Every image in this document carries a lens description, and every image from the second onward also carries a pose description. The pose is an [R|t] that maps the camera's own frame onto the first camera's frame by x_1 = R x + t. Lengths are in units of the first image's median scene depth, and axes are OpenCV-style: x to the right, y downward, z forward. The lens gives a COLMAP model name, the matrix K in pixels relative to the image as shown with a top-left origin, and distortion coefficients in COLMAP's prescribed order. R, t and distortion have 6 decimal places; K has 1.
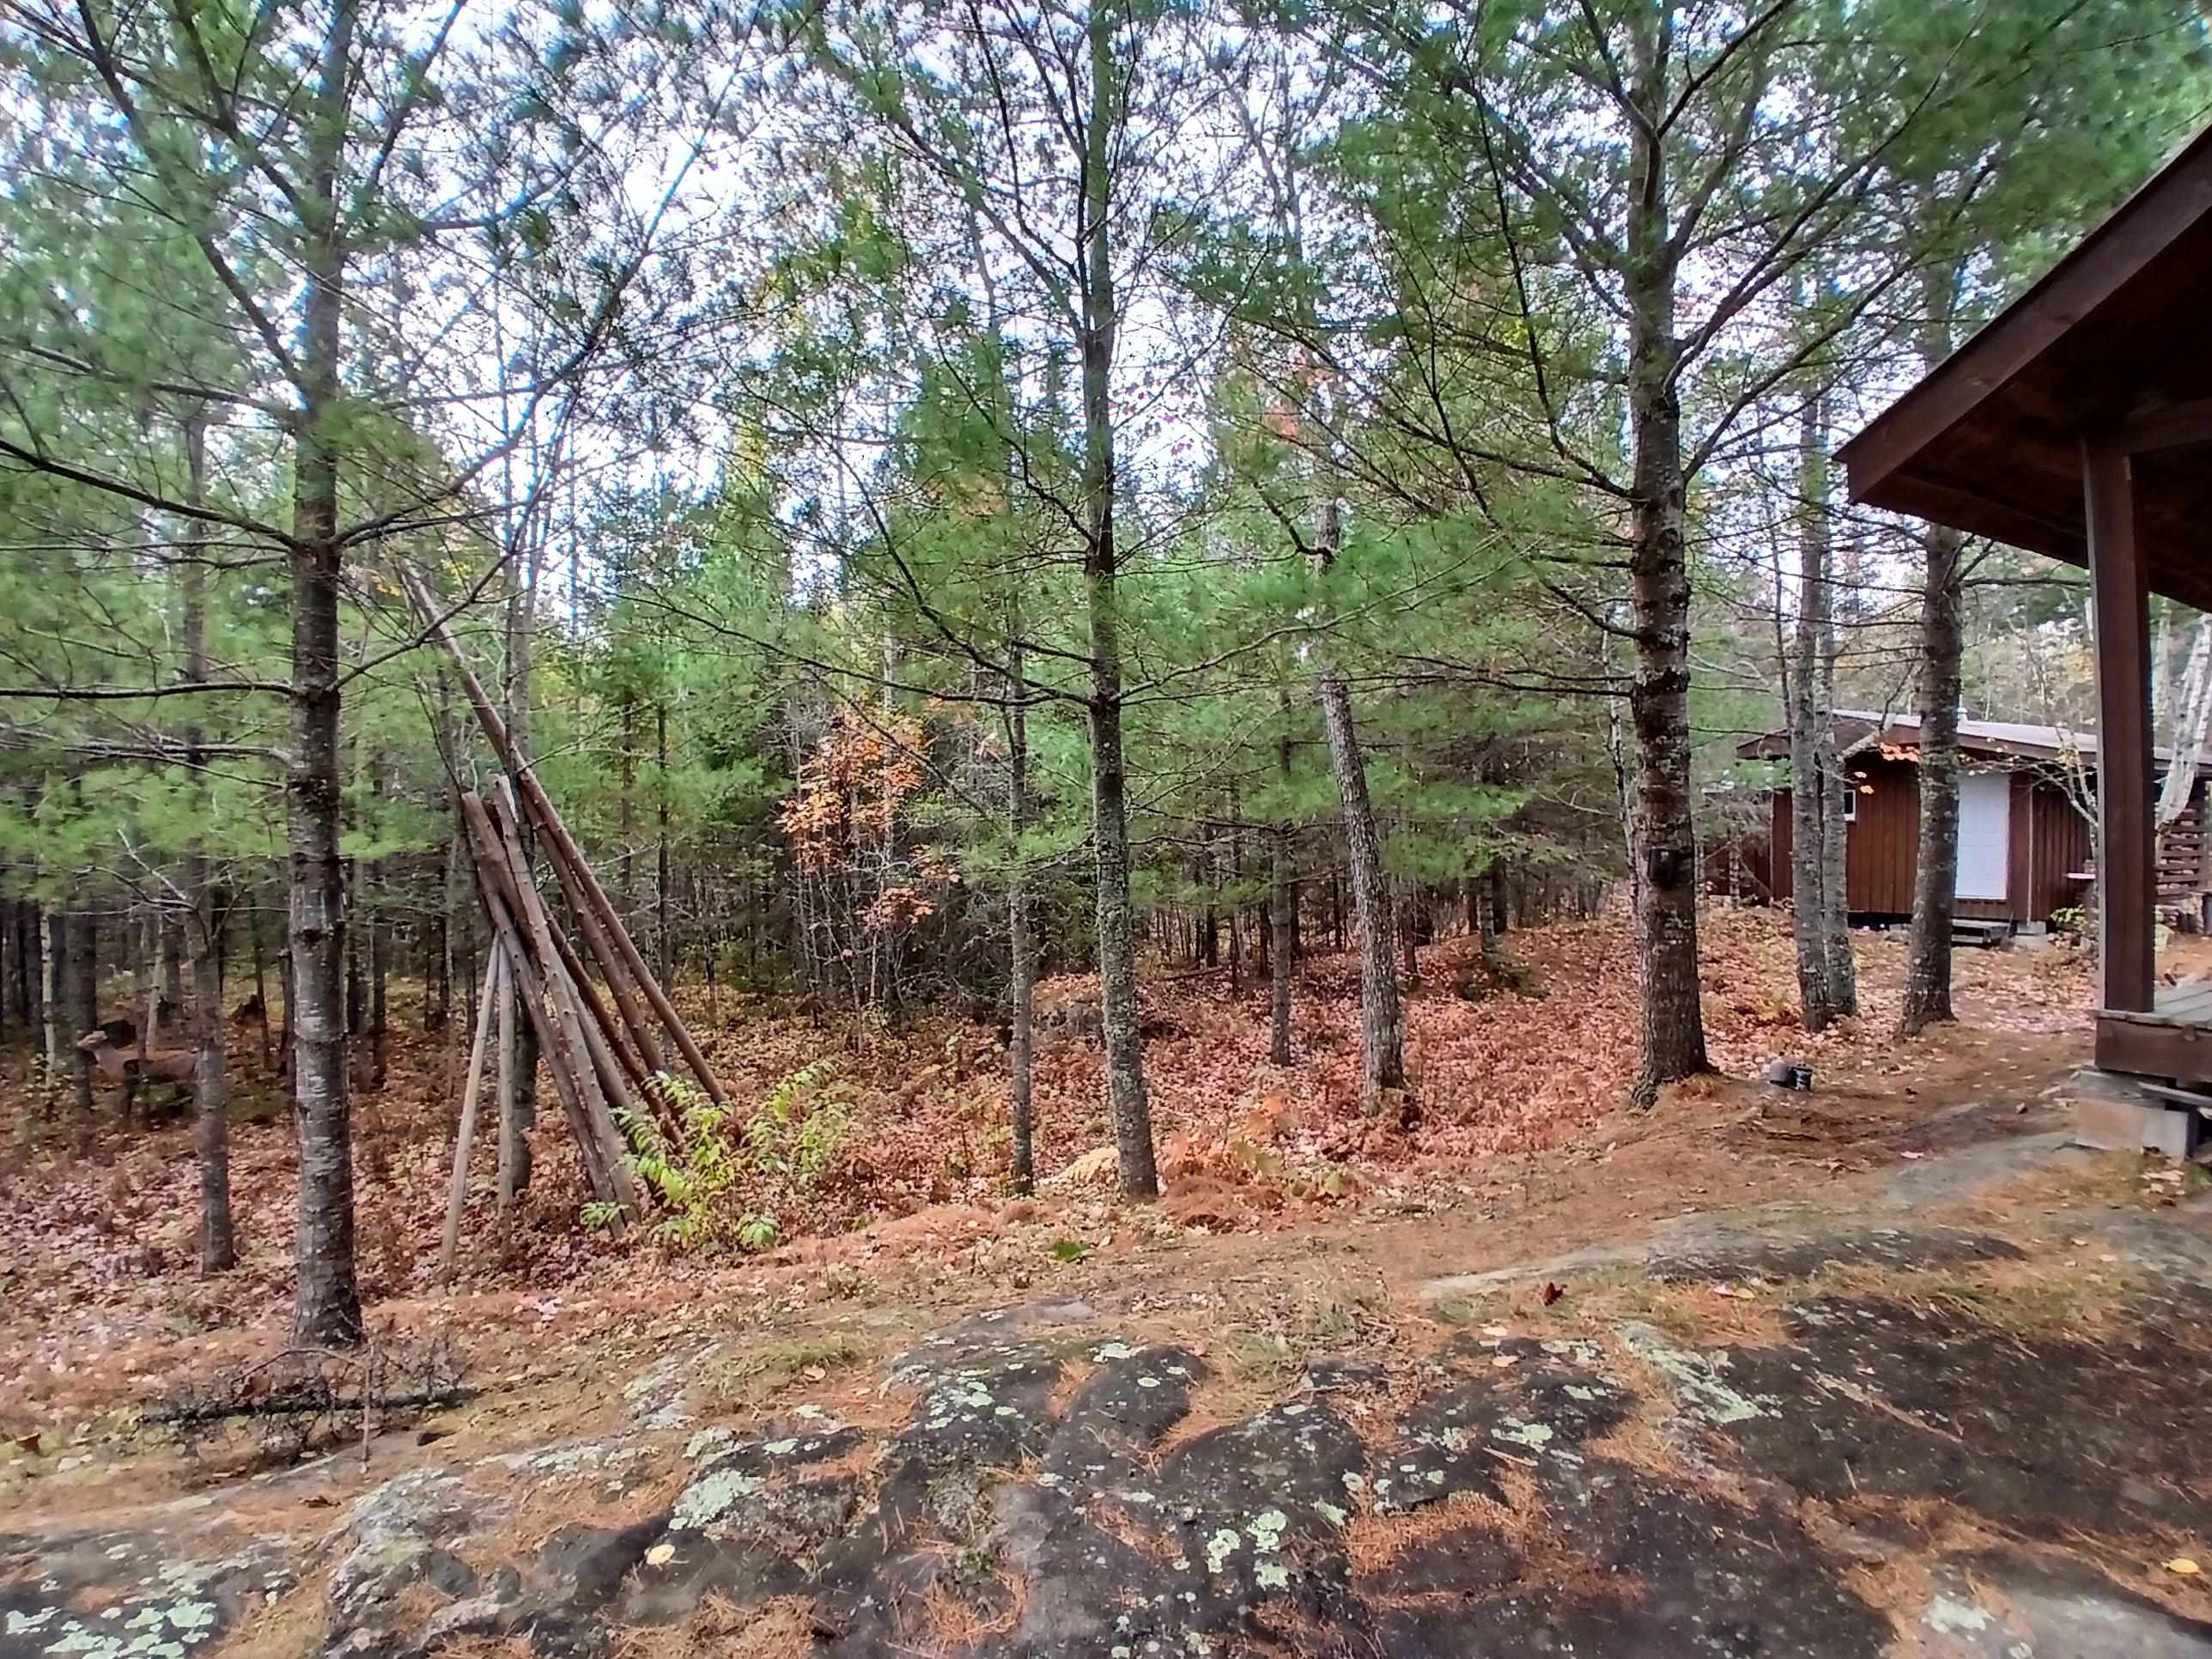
lens RADIAL K [[1101.4, 0, 1084.3], [0, 1101.4, 839.1], [0, 0, 1]] dist [0.003314, -0.045316]
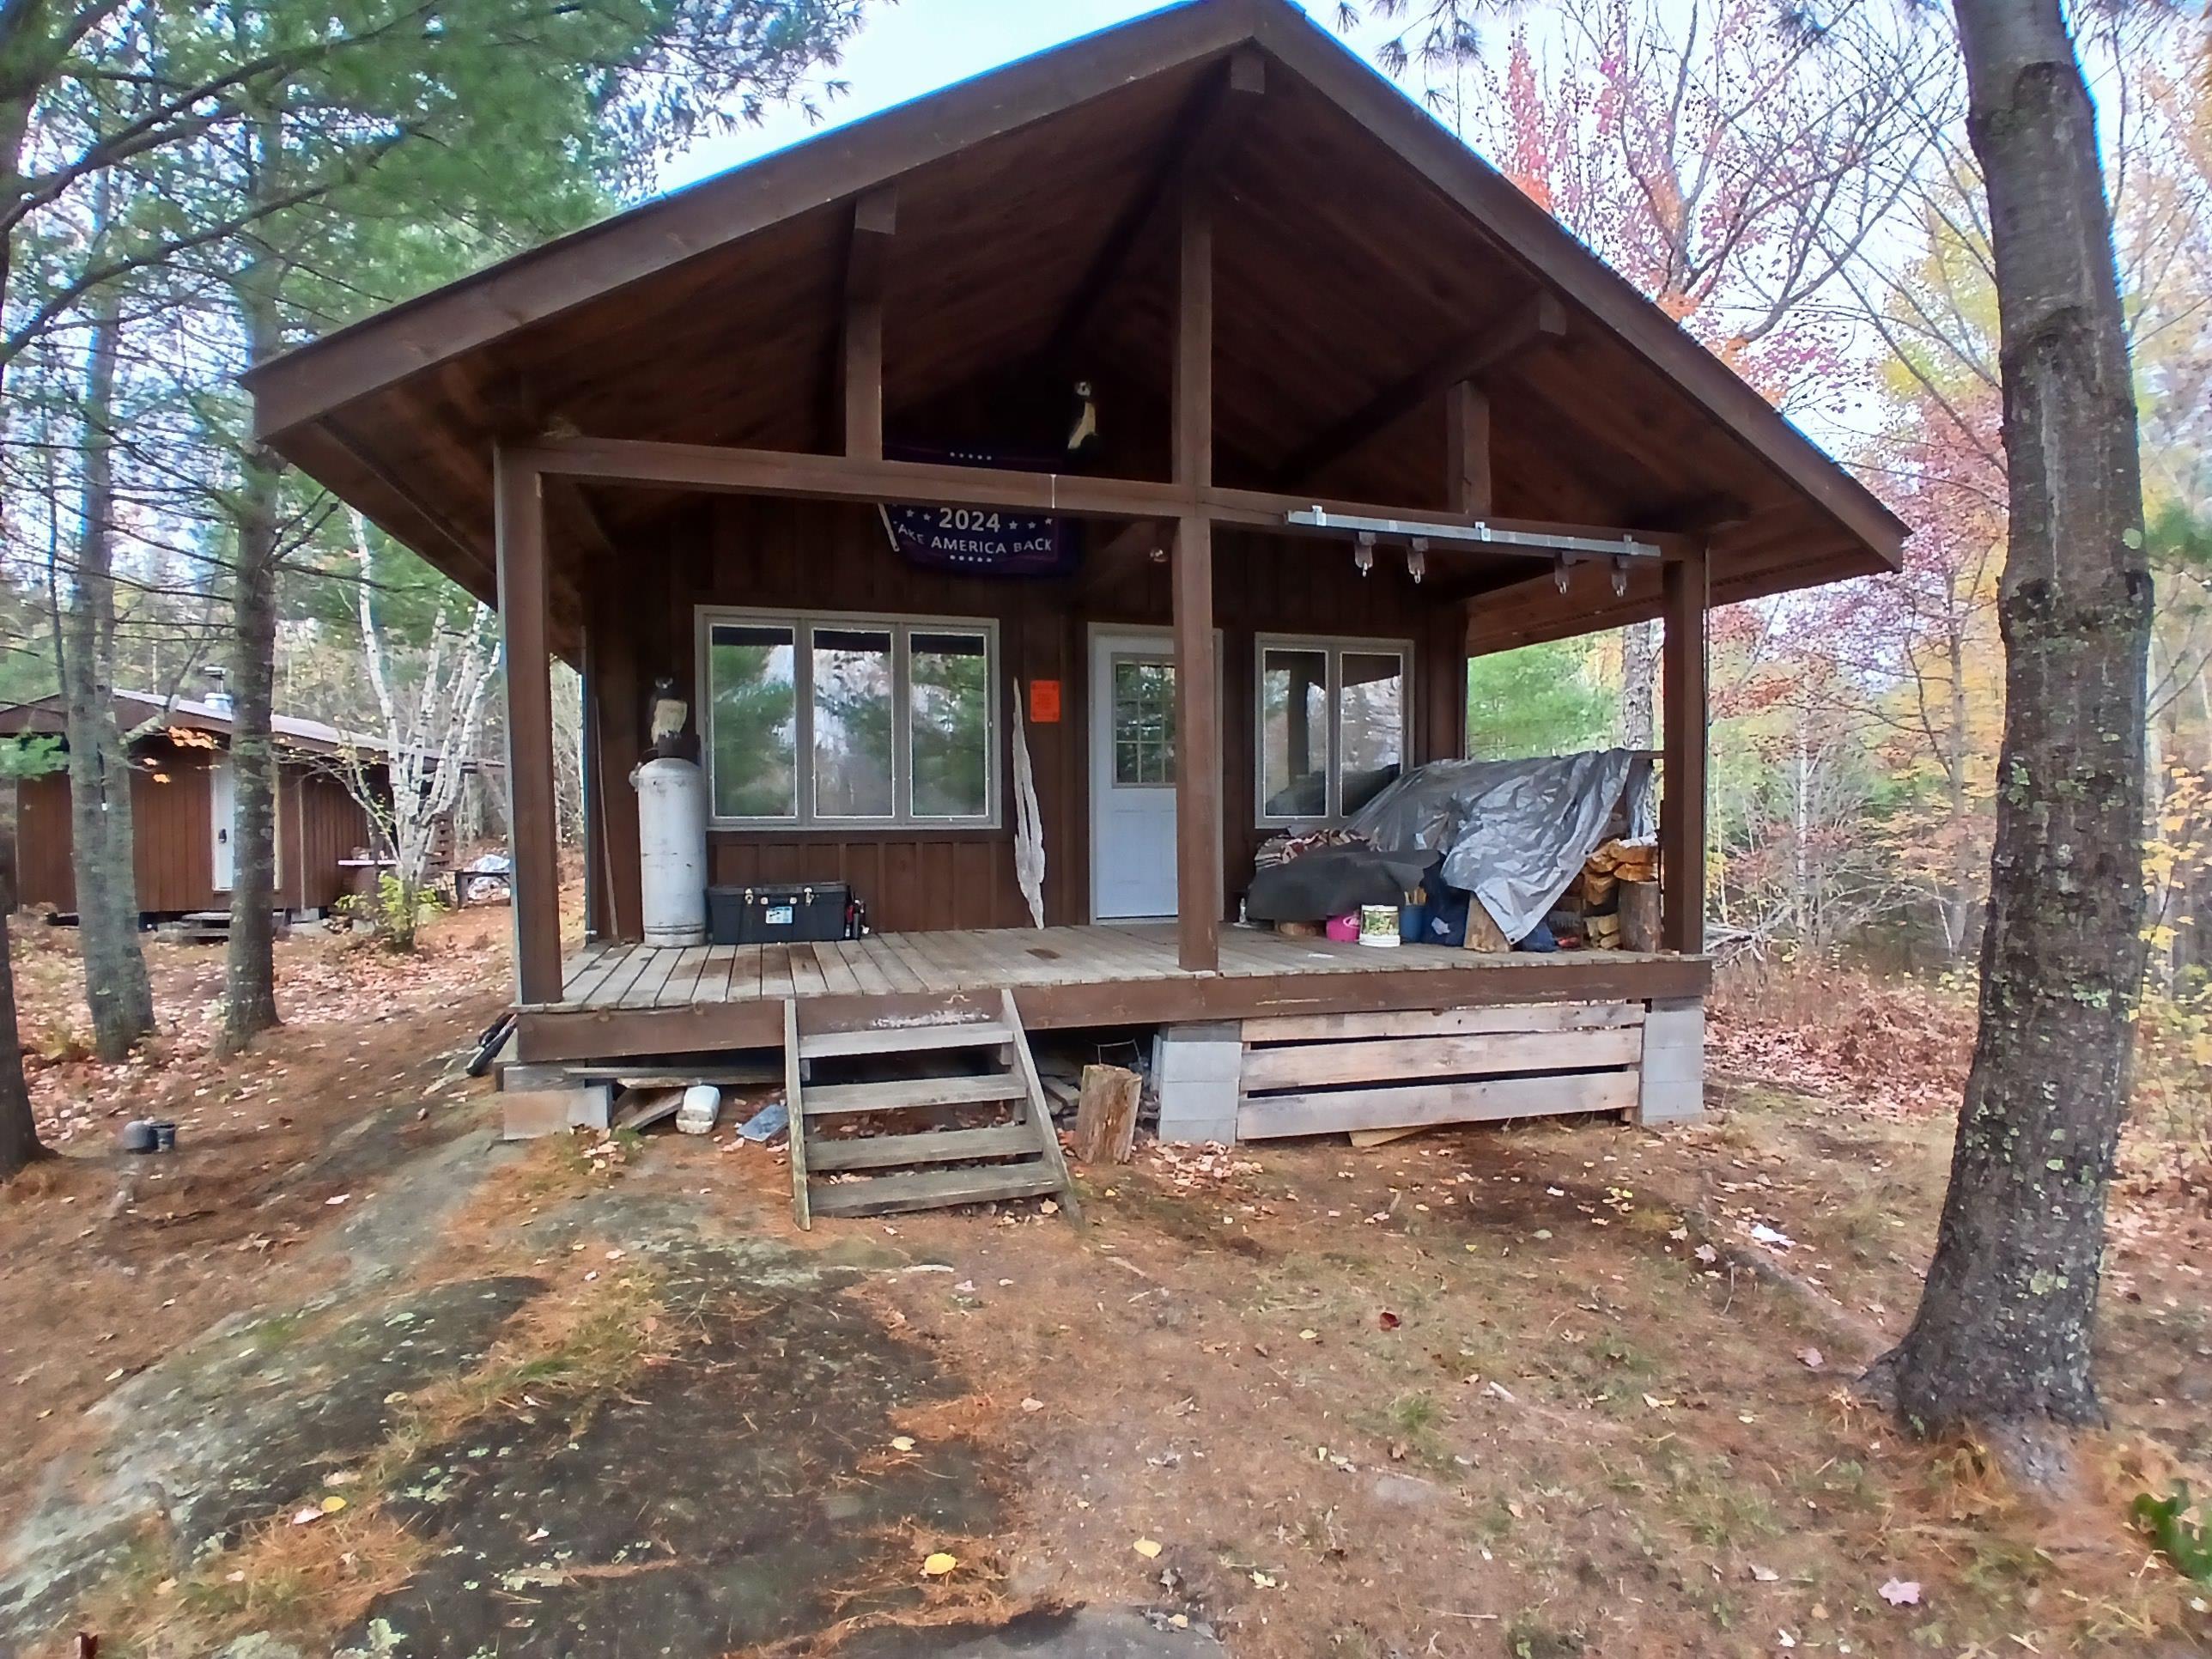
lens RADIAL K [[1101.4, 0, 1084.3], [0, 1101.4, 839.1], [0, 0, 1]] dist [0.003314, -0.045316]
pose [[0.194986, -0.025528, 0.980474, 0.011595], [0.013001, 0.999641, 0.023441, -0.011850], [-0.980720, 0.008177, 0.195248, 0.152680]]
